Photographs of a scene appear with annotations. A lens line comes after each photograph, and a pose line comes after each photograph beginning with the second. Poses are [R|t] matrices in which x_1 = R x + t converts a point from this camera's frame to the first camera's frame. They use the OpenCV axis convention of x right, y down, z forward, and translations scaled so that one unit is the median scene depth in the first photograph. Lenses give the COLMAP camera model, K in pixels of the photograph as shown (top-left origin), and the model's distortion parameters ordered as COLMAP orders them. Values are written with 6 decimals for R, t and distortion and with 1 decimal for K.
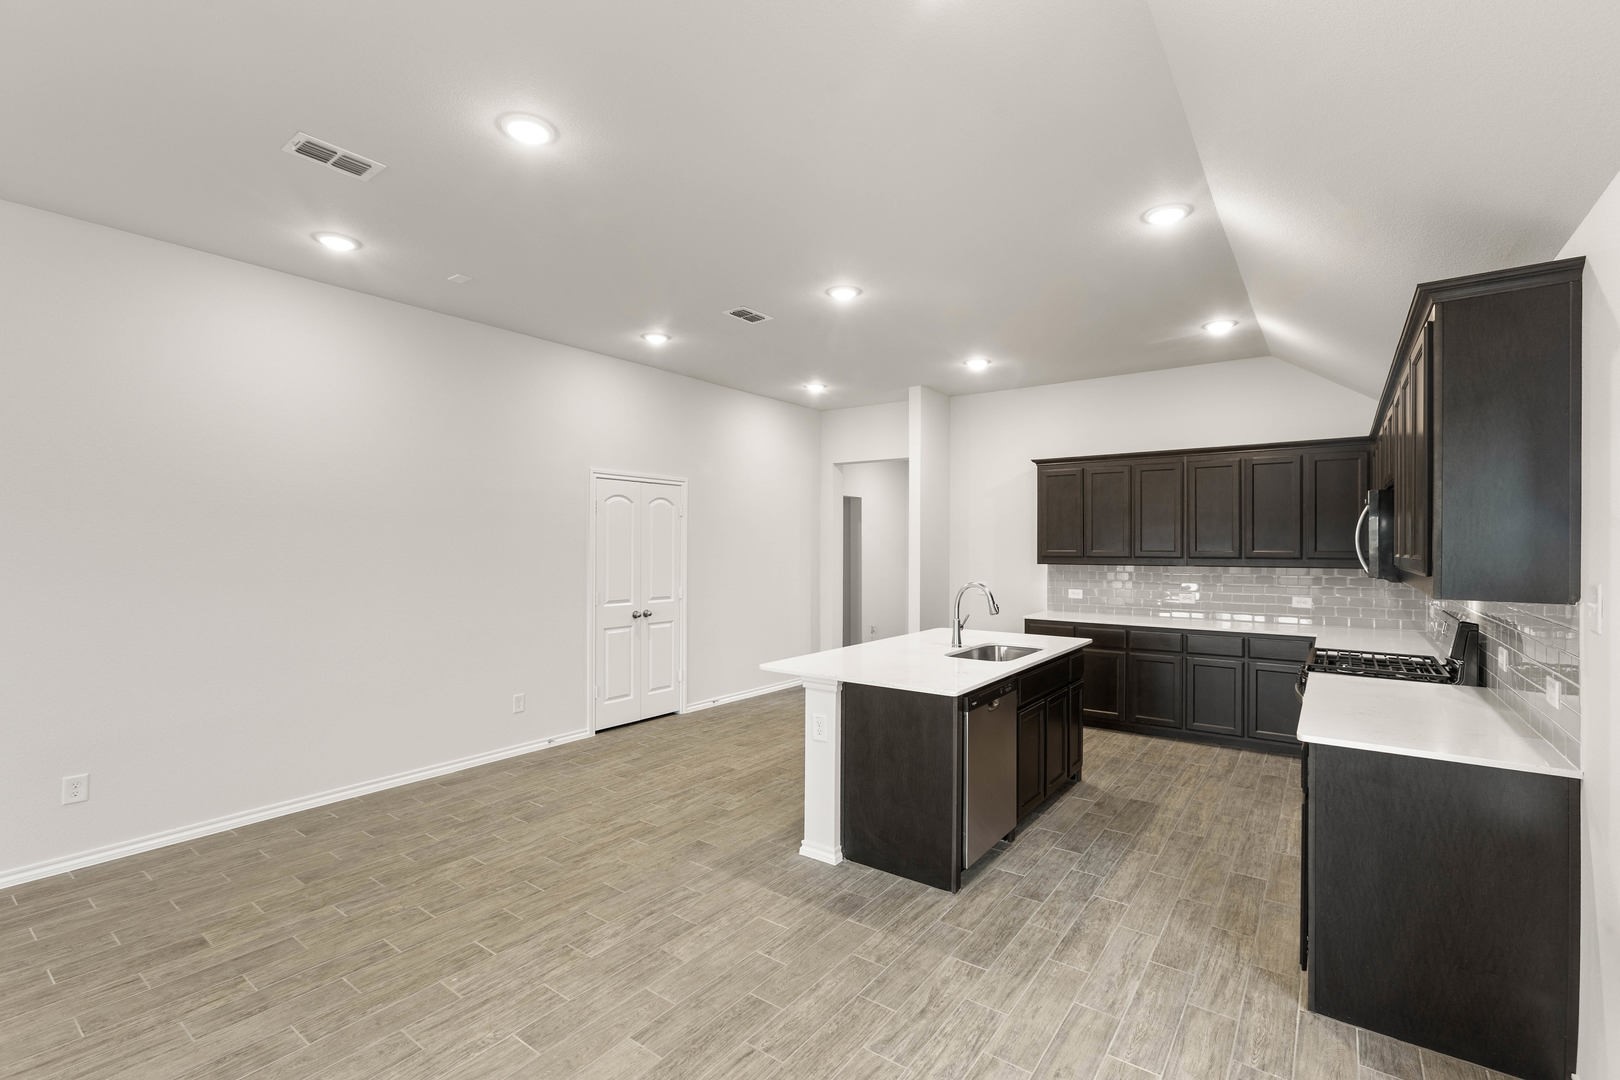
lens RADIAL K [[721.3, 0, 814.5], [0, 721.3, 551.5], [0, 0, 1]] dist [-0.006036, 0.001767]
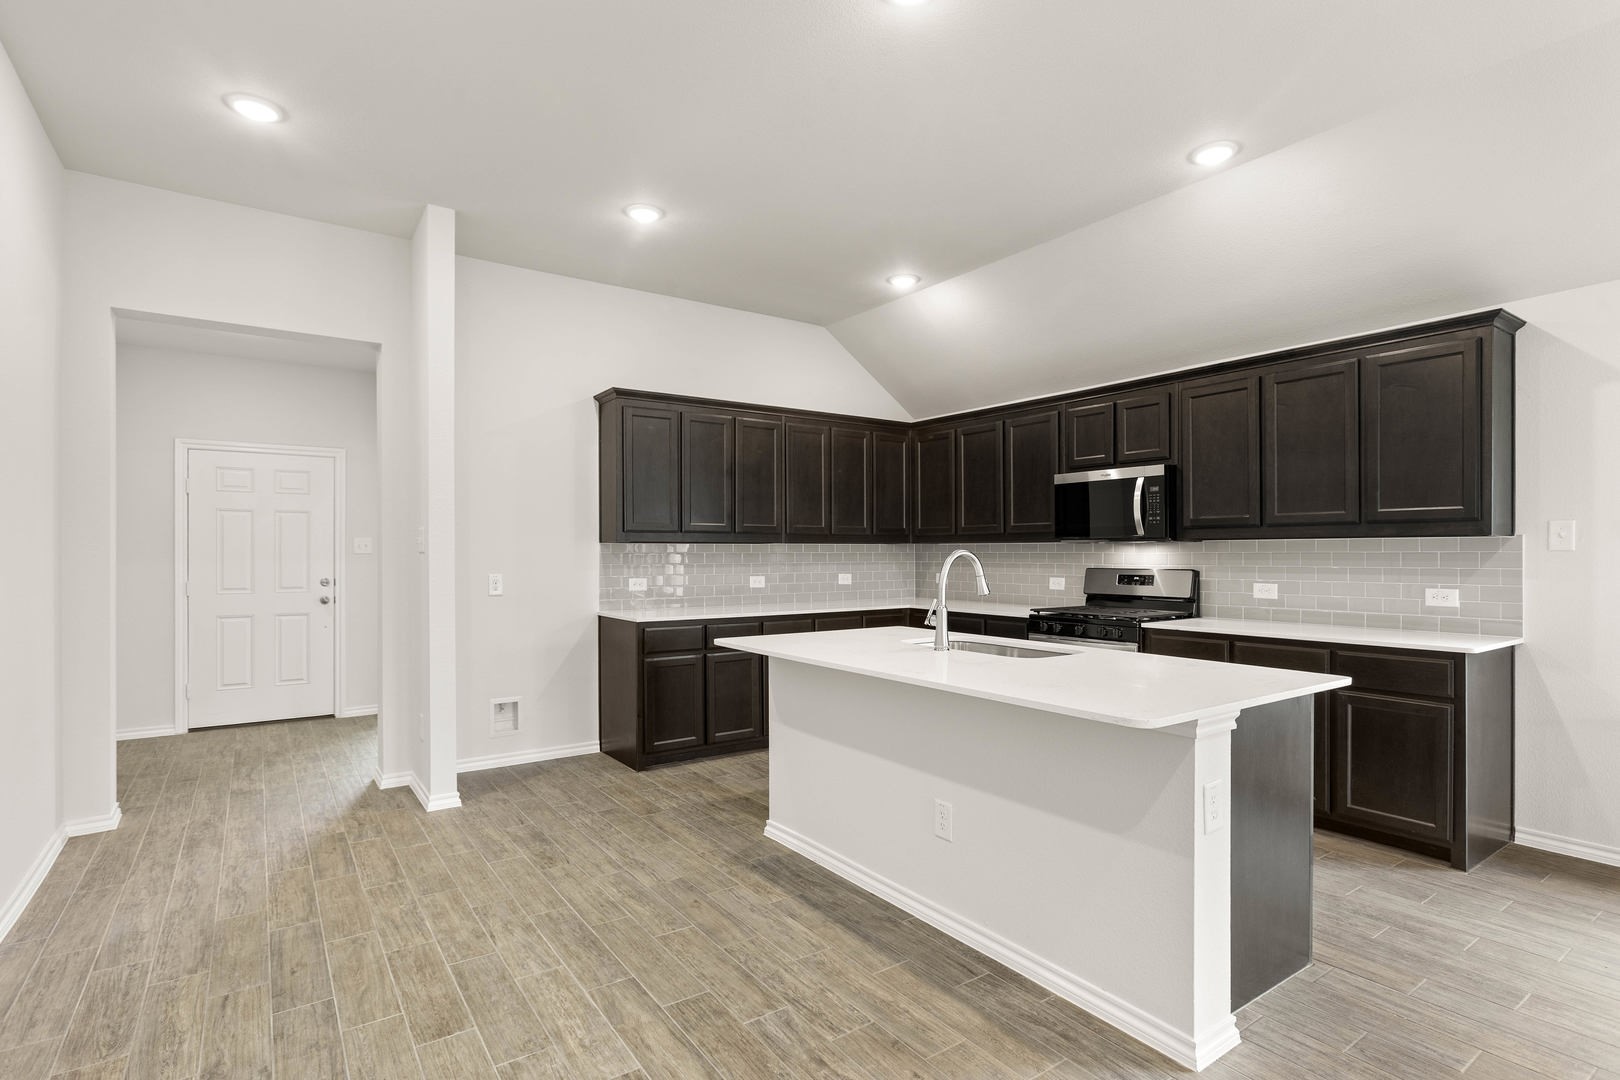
lens RADIAL K [[794.5, 0, 818.3], [0, 794.5, 555.4], [0, 0, 1]] dist [-0.001247, 0.000277]
pose [[0.321460, -0.006541, 0.946901, -0.454459], [0.010550, 0.999939, 0.003326, 0.038266], [-0.946864, 0.008921, 0.321509, 0.769166]]
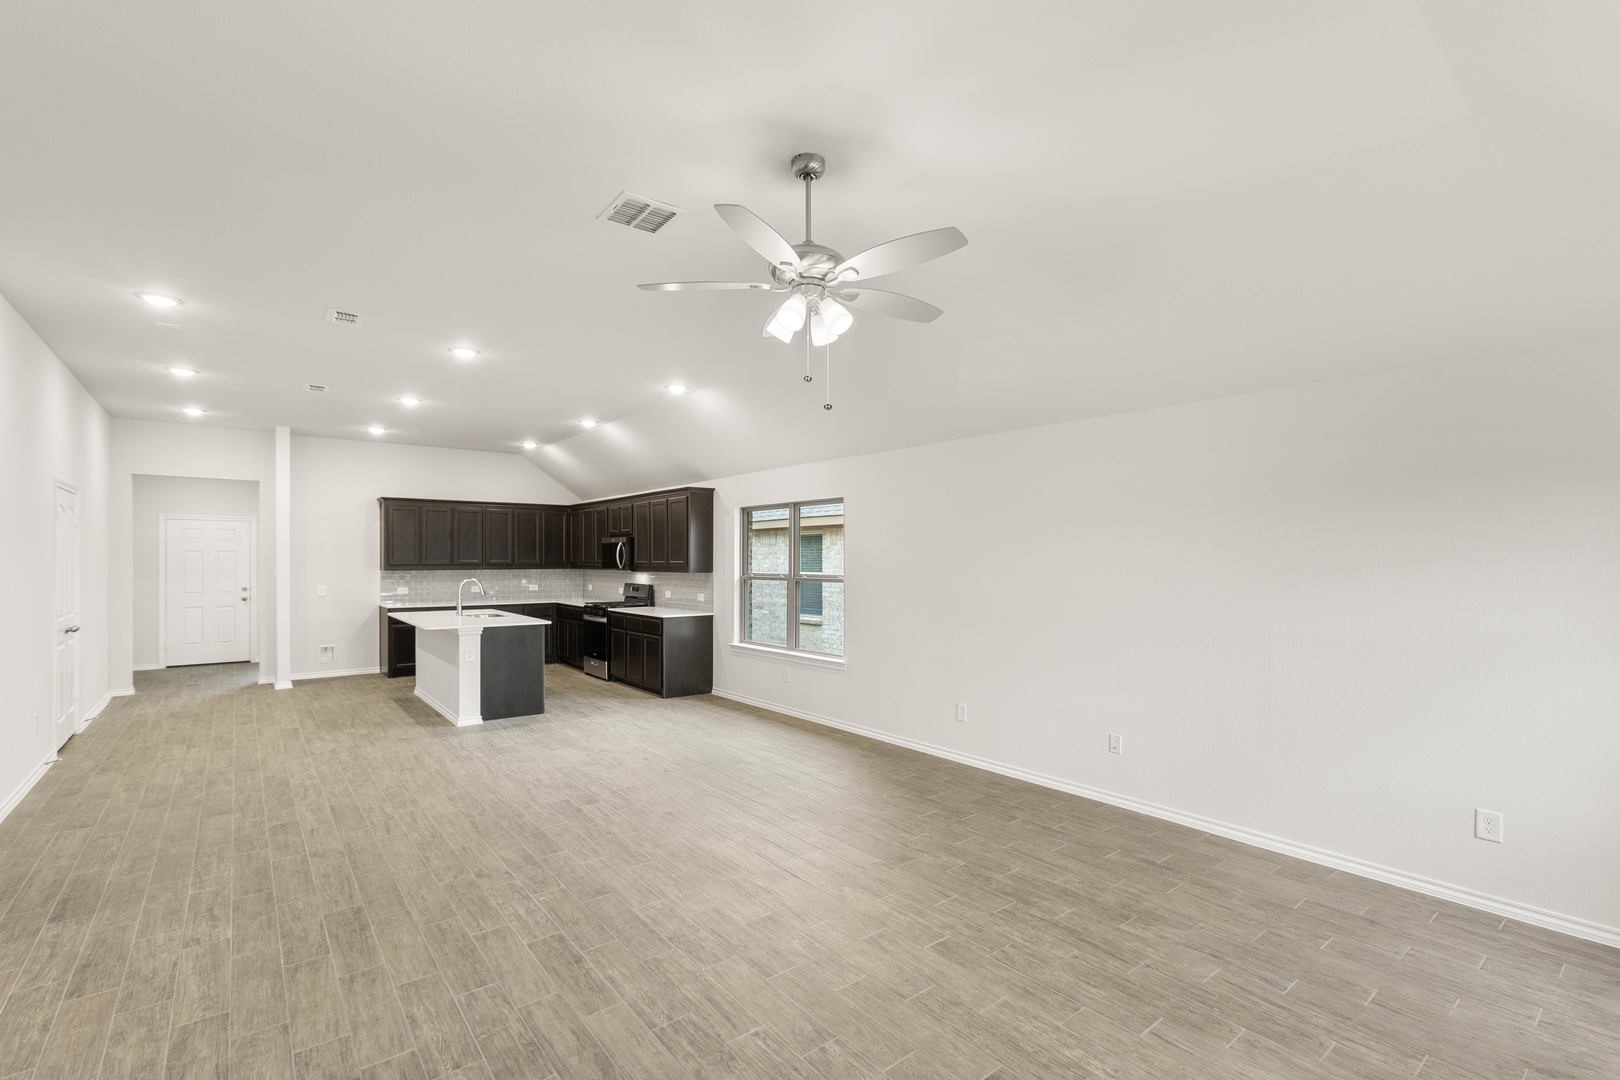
lens RADIAL K [[721.3, 0, 814.5], [0, 721.3, 551.5], [0, 0, 1]] dist [-0.006036, 0.001767]
pose [[0.262968, 0.006905, 0.964780, -1.113612], [0.007348, 0.999931, -0.009160, -0.002158], [-0.964777, 0.009498, 0.262899, -0.260252]]
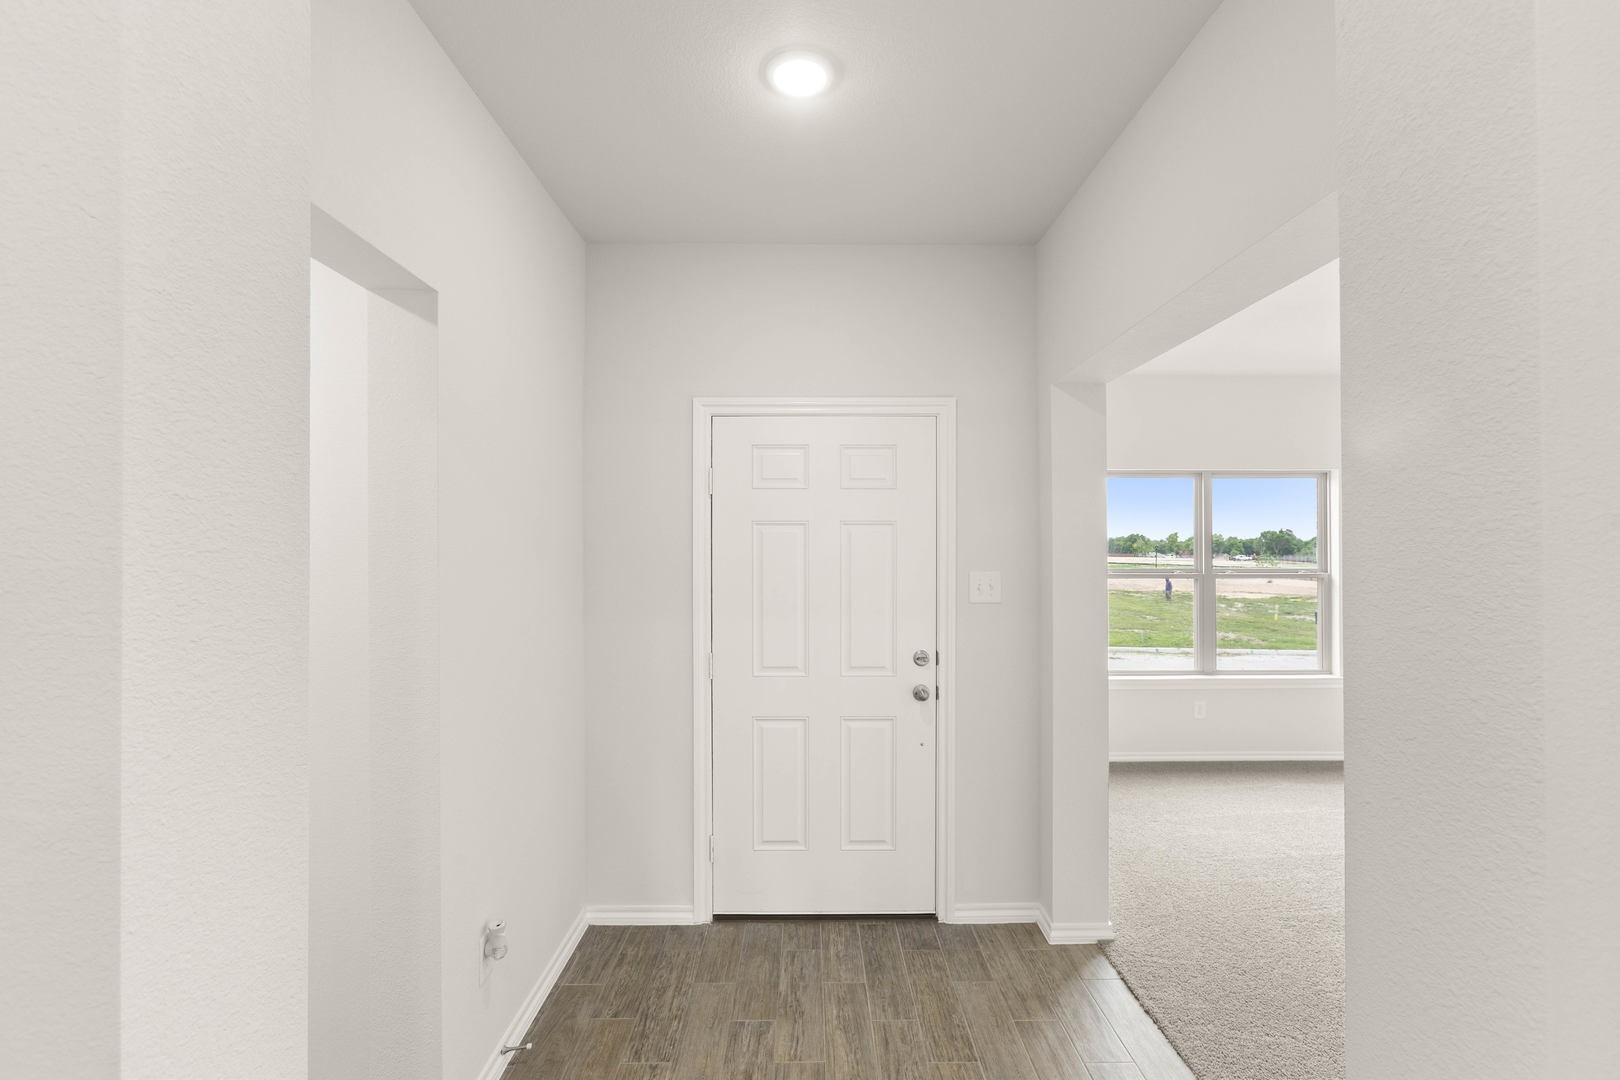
lens RADIAL K [[721.3, 0, 814.5], [0, 721.3, 551.5], [0, 0, 1]] dist [-0.006036, 0.001767]
pose [[0.808435, -0.007534, 0.588537, 0.077358], [0.010838, 0.999939, -0.002086, -0.011152], [-0.588486, 0.008065, 0.808467, 1.499716]]
